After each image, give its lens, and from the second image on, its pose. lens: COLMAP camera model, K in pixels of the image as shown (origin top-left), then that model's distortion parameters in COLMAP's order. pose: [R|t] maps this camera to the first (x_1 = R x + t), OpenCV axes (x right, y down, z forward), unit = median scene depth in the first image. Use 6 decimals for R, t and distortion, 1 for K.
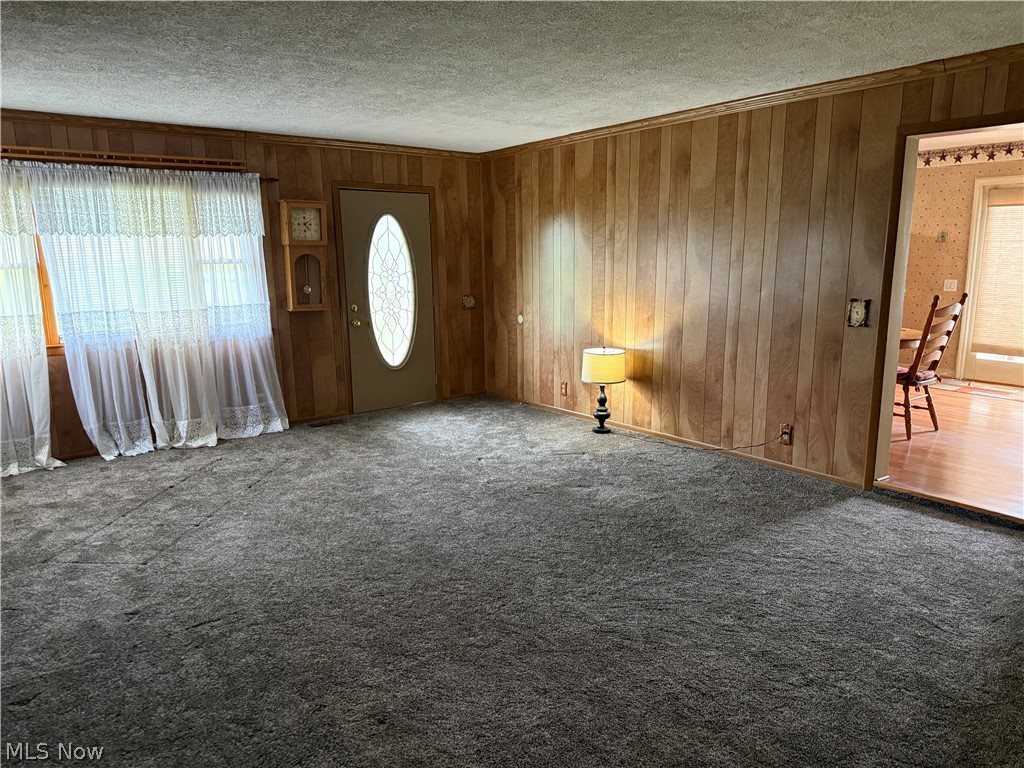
lens RADIAL K [[709.7, 0, 512.0], [0, 709.7, 384.0], [0, 0, 1]] dist [0.000773, -0.000290]
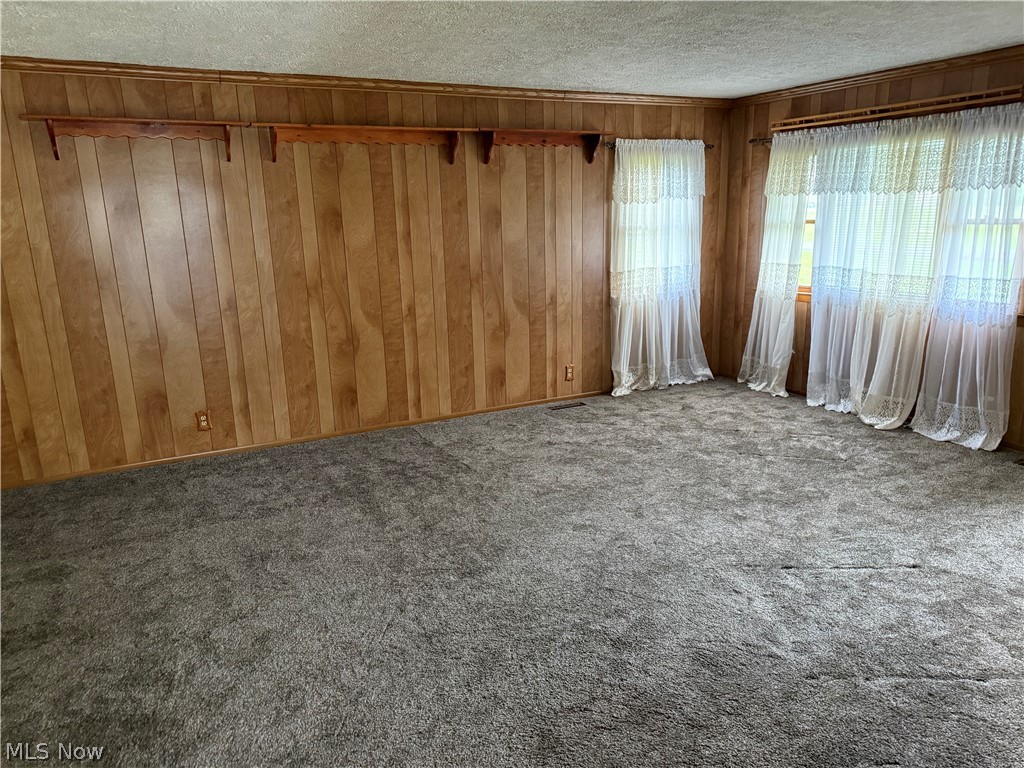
lens RADIAL K [[709.7, 0, 512.0], [0, 709.7, 384.0], [0, 0, 1]] dist [0.000773, -0.000290]
pose [[-0.159363, 0.247326, -0.955737, 0.519478], [-0.162239, 0.948386, 0.272476, -0.142038], [0.973798, 0.198481, -0.111012, 0.662397]]
